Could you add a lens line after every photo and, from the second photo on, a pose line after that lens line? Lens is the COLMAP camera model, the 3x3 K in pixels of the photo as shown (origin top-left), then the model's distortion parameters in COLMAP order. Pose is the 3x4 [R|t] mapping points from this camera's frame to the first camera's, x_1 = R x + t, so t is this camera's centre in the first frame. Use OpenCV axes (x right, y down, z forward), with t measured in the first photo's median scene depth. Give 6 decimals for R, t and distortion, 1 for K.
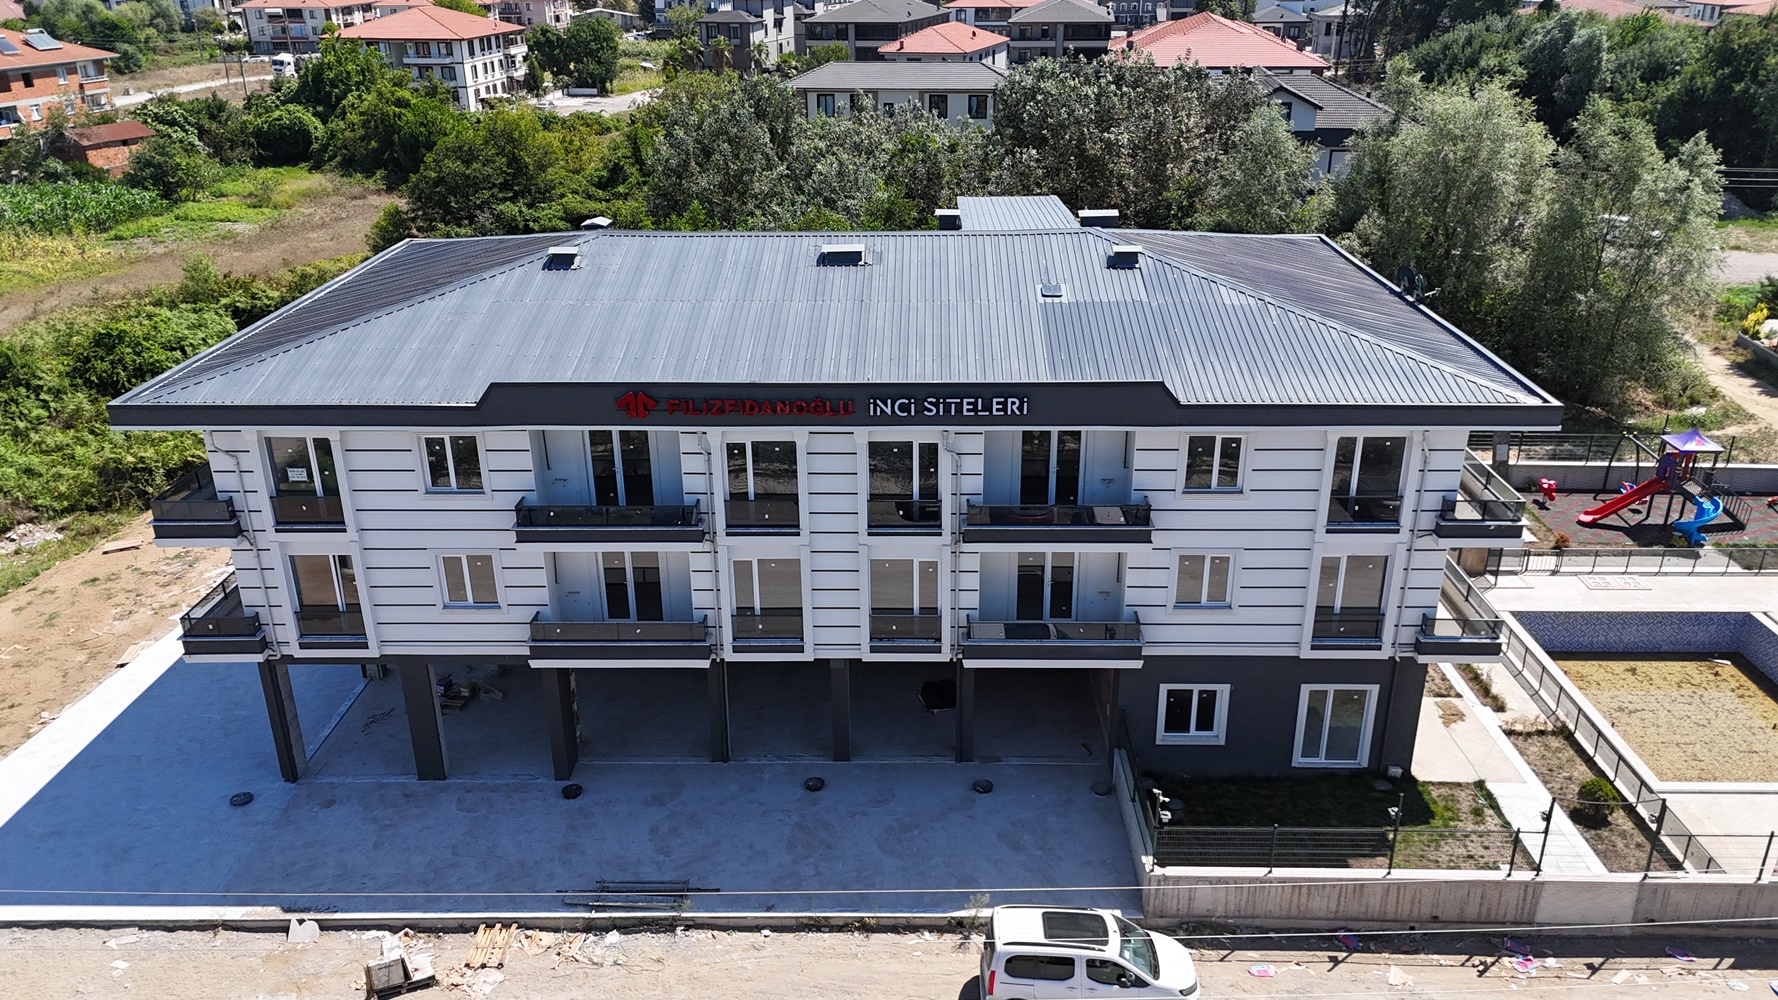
lens RADIAL K [[1307.6, 0, 889.0], [0, 1307.6, 500.0], [0, 0, 1]] dist [0.072672, -0.067057]
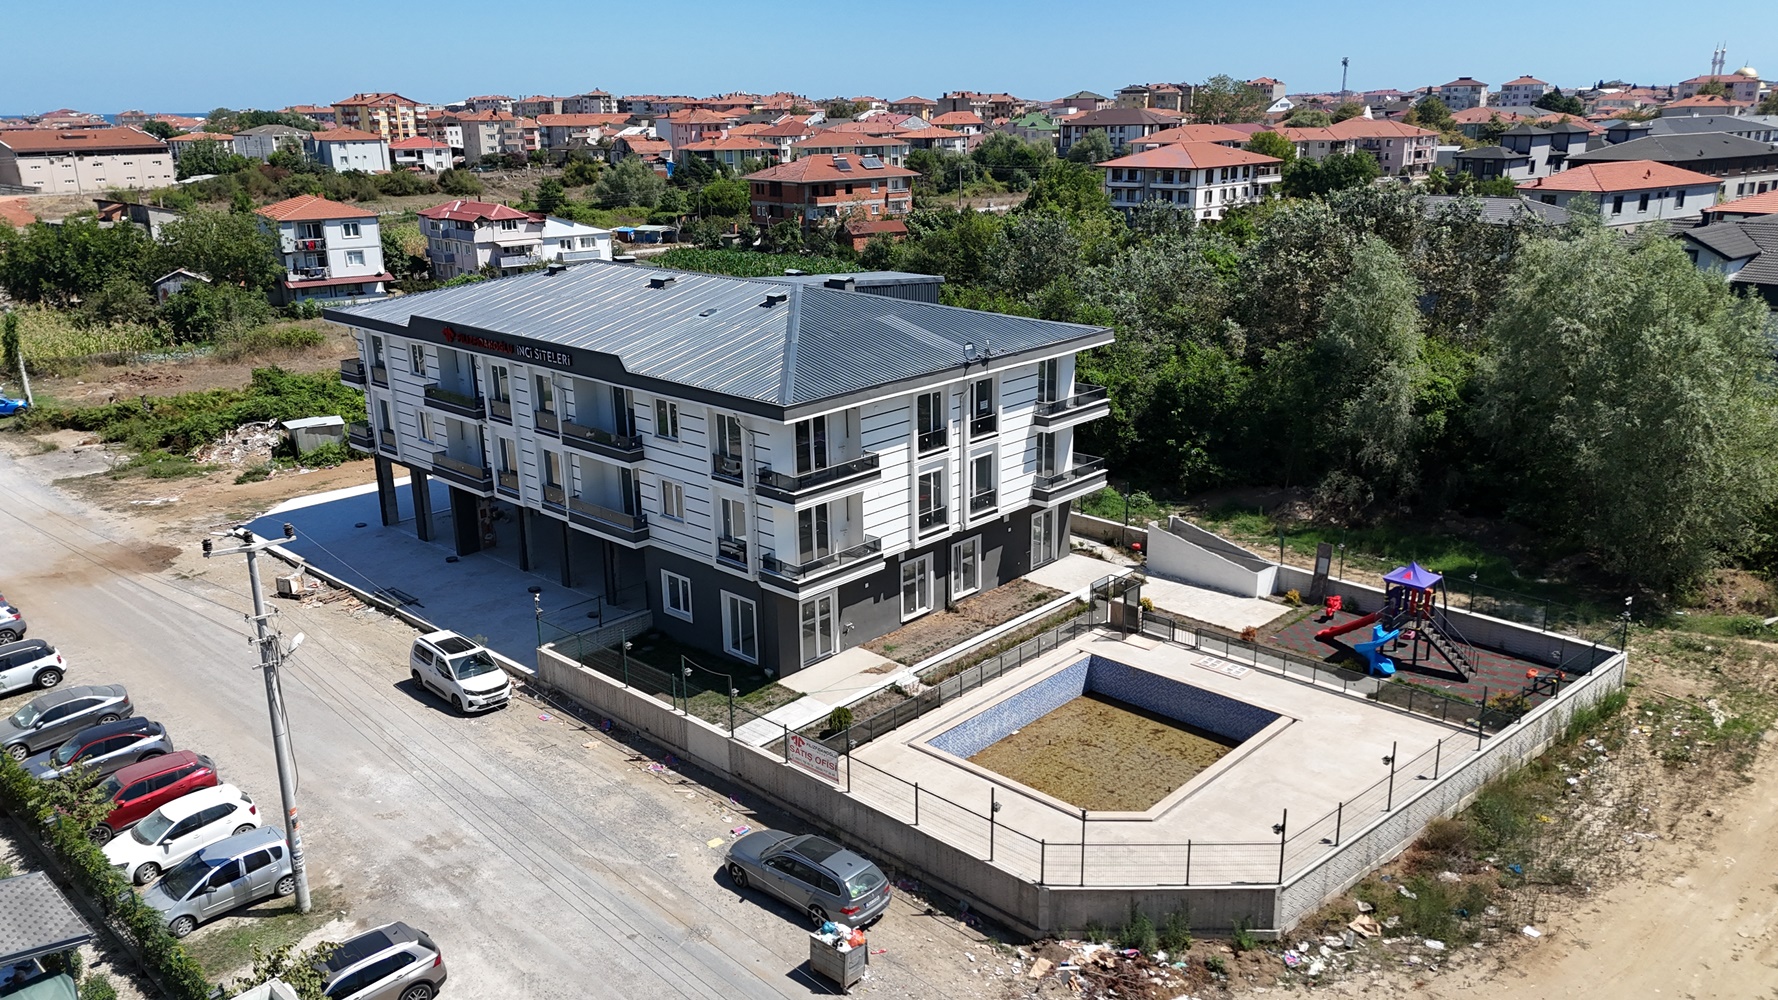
lens RADIAL K [[1314.6, 0, 889.0], [0, 1314.6, 500.0], [0, 0, 1]] dist [0.057111, -0.063867]
pose [[0.740169, 0.189625, -0.645129, 1.334007], [-0.249642, 0.968337, -0.001792, 0.001401], [0.624362, 0.162378, 0.764071, 0.000431]]
